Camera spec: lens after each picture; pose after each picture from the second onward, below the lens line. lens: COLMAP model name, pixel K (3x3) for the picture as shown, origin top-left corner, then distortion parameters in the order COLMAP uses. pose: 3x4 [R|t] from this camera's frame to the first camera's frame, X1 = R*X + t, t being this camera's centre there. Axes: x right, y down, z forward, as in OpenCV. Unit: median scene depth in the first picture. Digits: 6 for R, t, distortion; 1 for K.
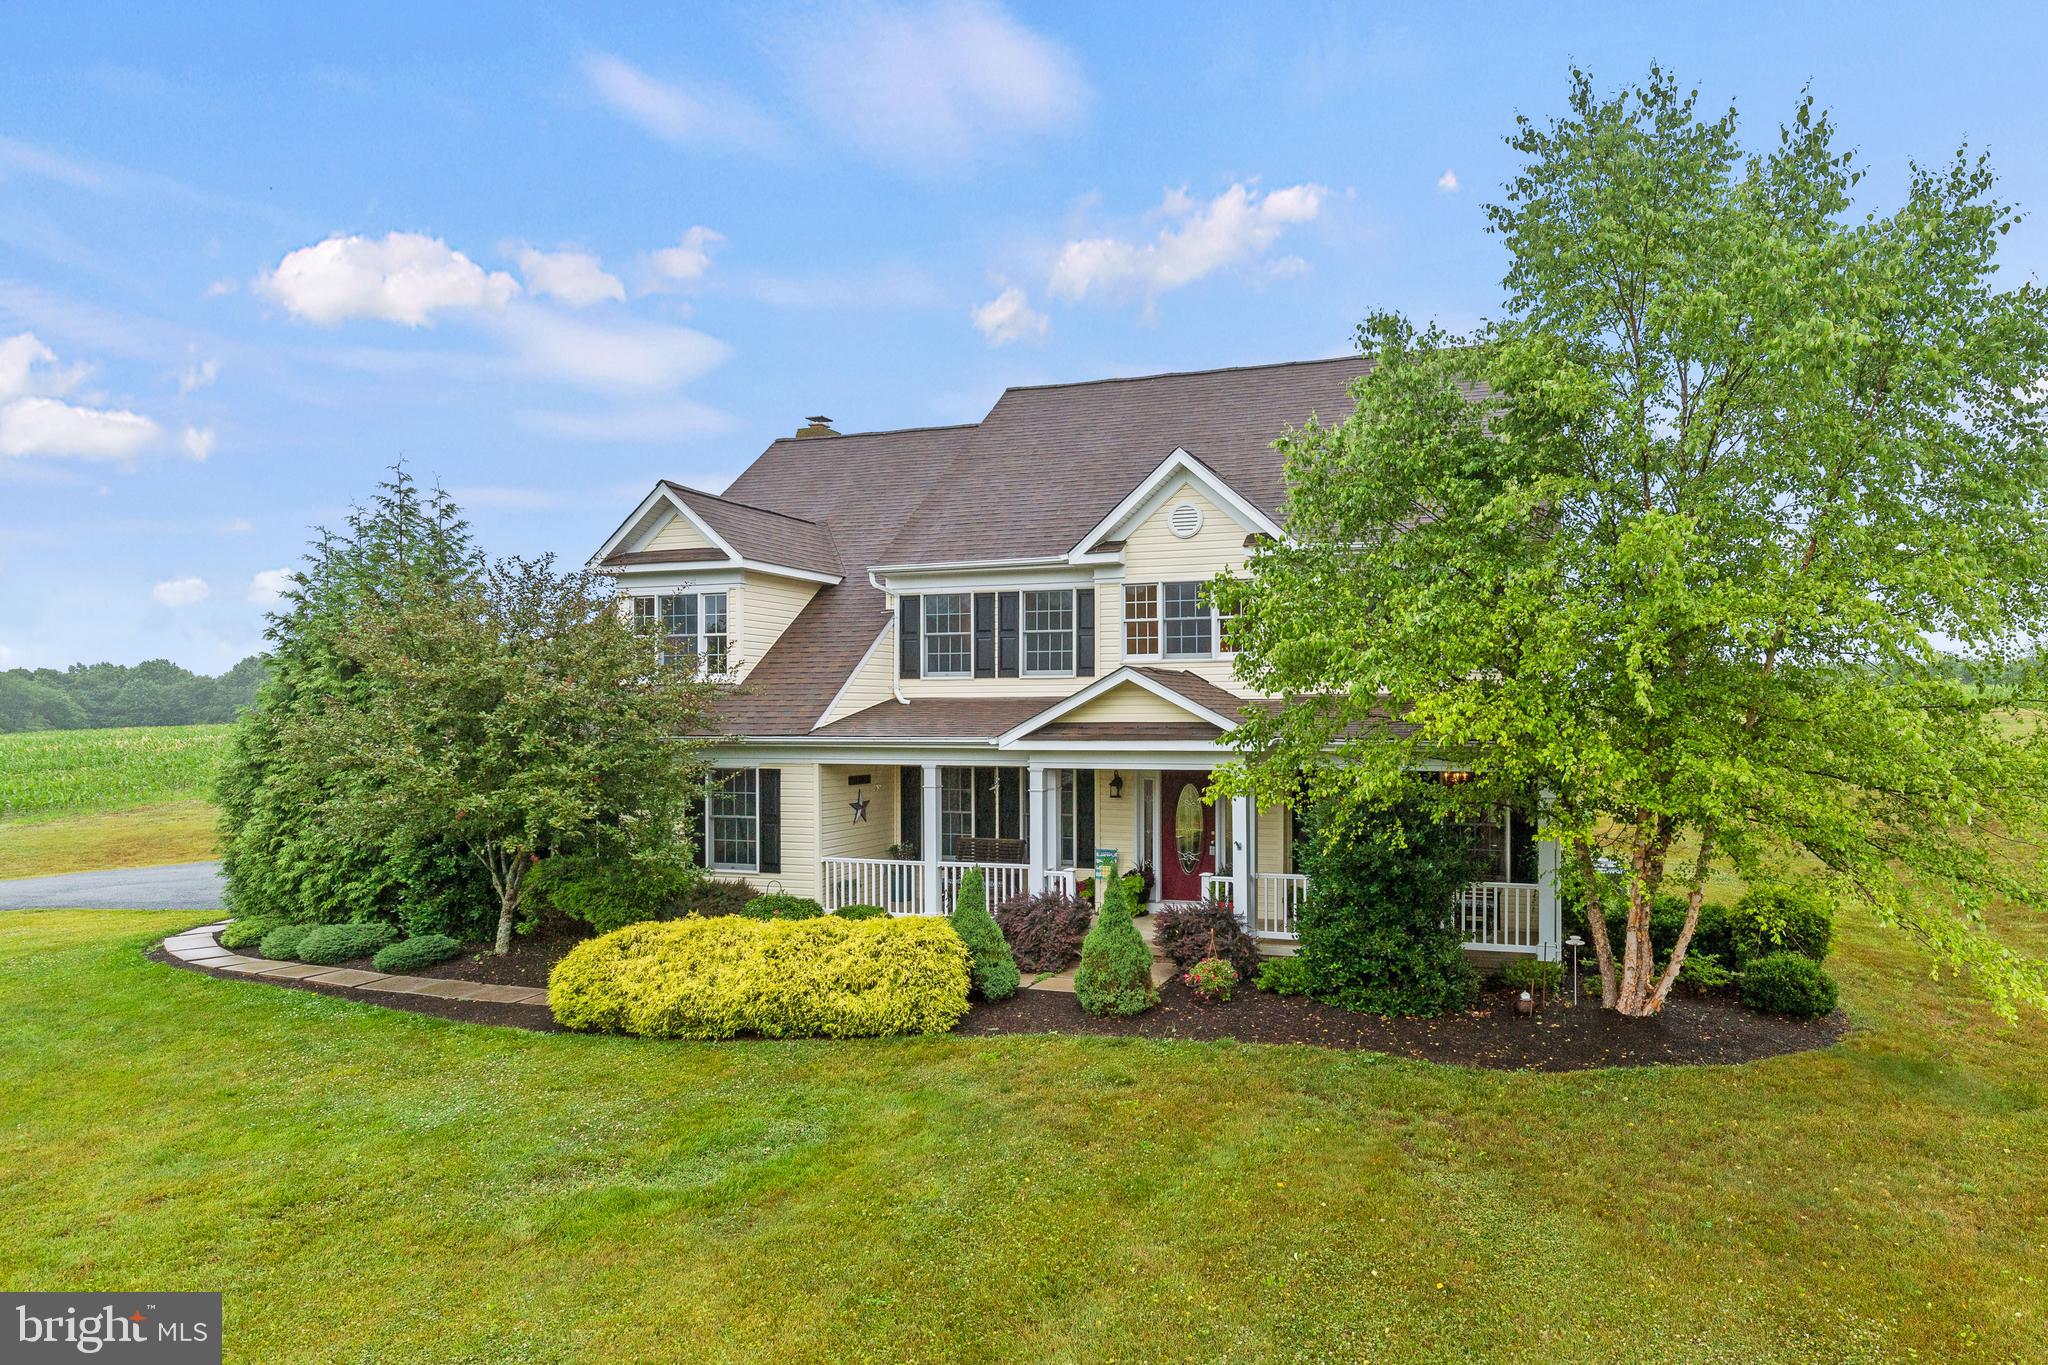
lens RADIAL K [[1054.9, 0, 1195.7], [0, 1054.9, 601.3], [0, 0, 1]] dist [0.000303, -0.000846]
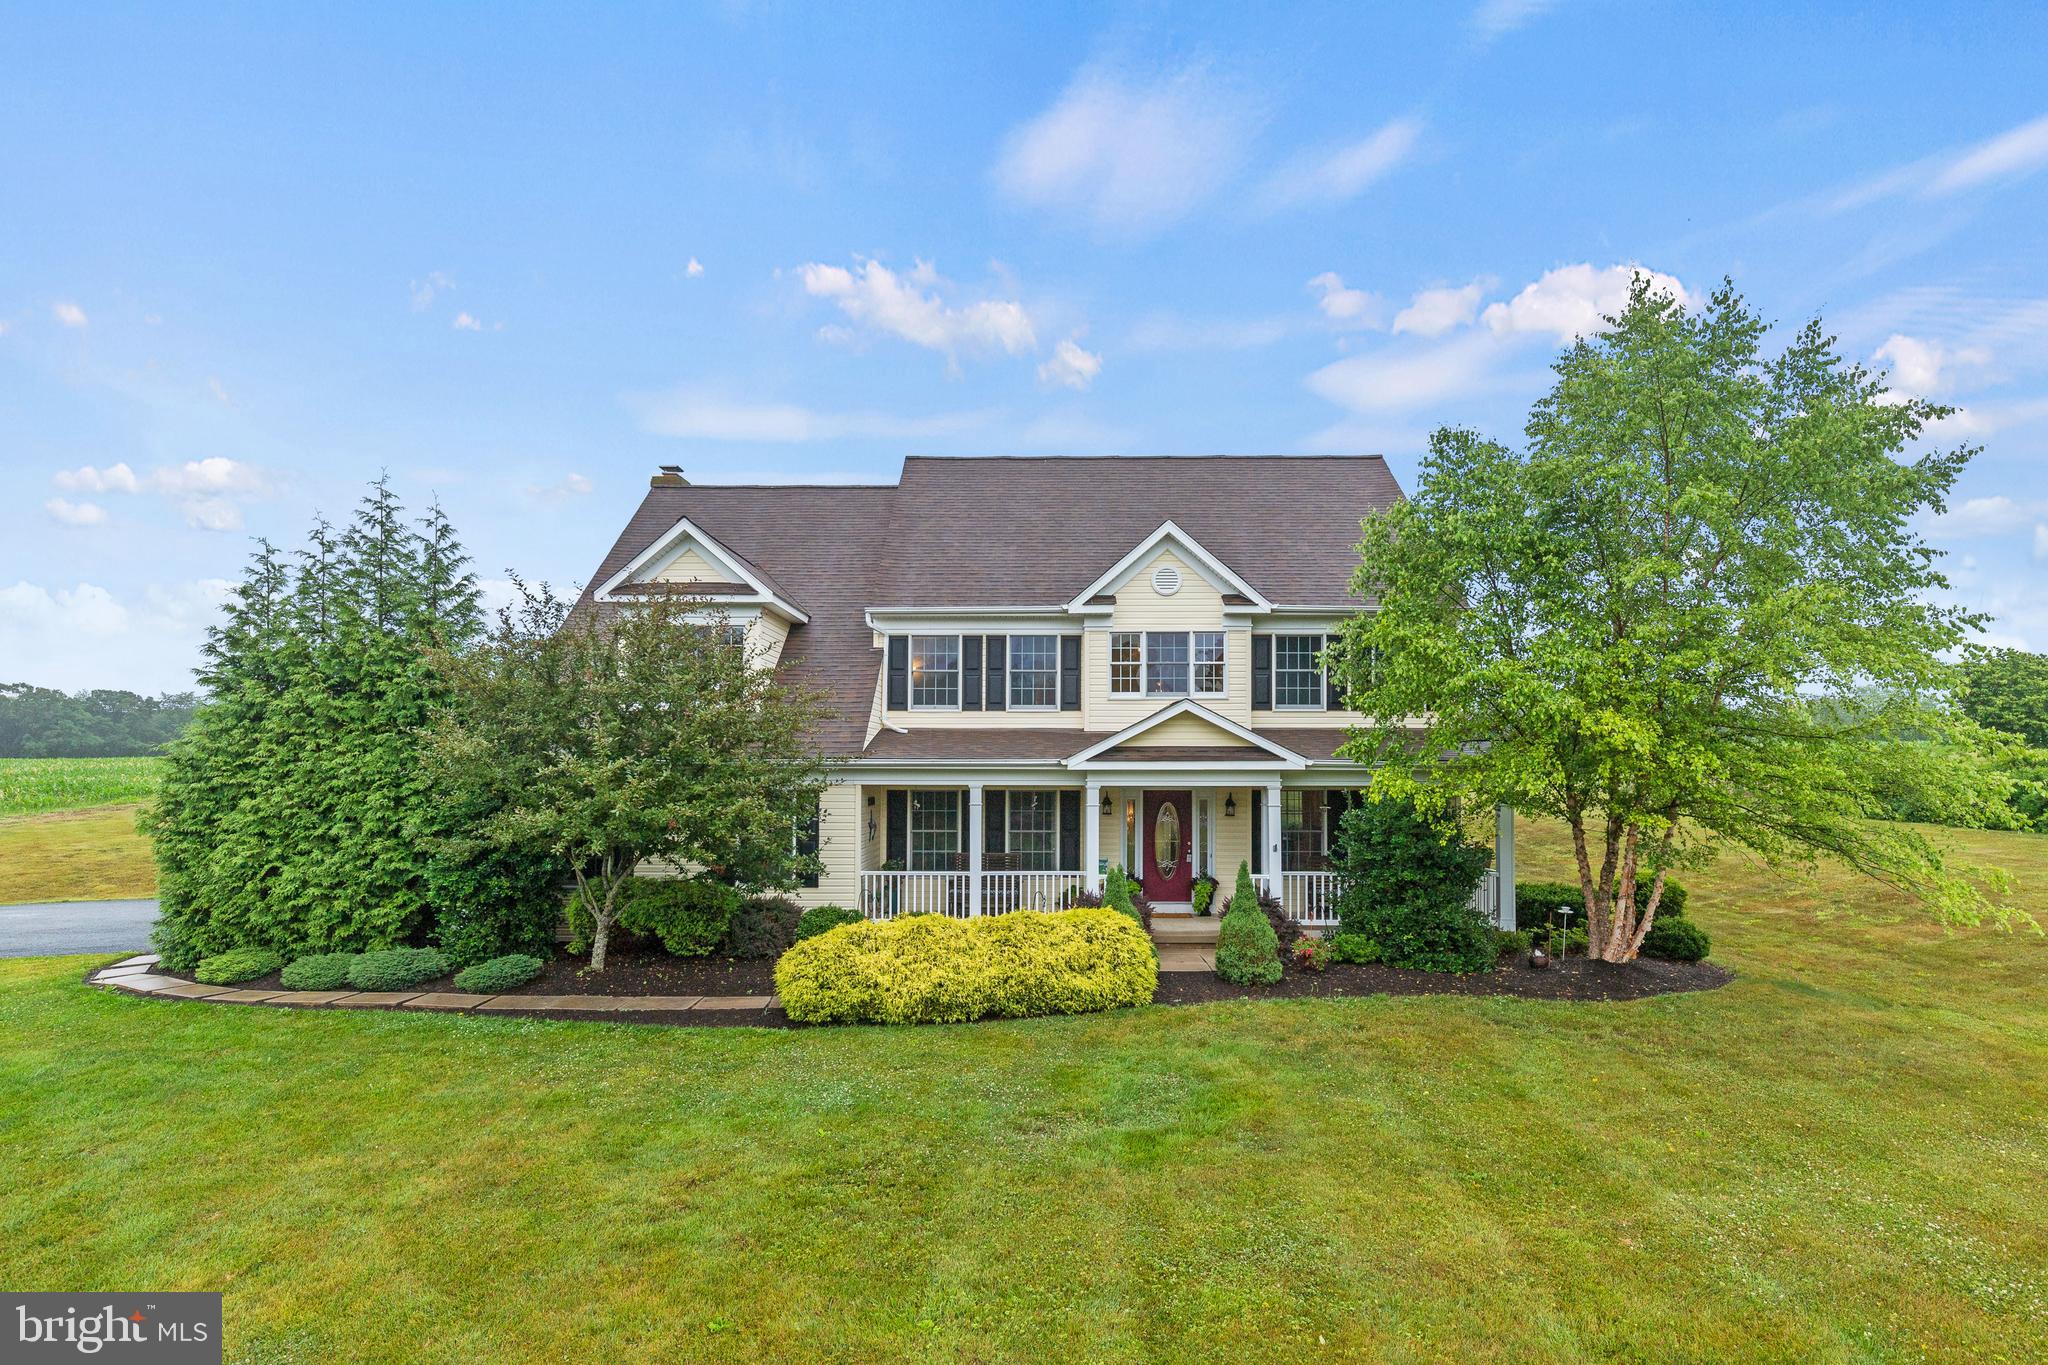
lens RADIAL K [[964.7, 0, 917.0], [0, 964.7, 643.5], [0, 0, 1]] dist [0.000693, -0.000418]
pose [[0.966936, 0.038221, 0.252137, -0.559460], [-0.031454, 0.999030, -0.030817, 0.036917], [-0.253070, 0.021868, 0.967201, 0.017581]]
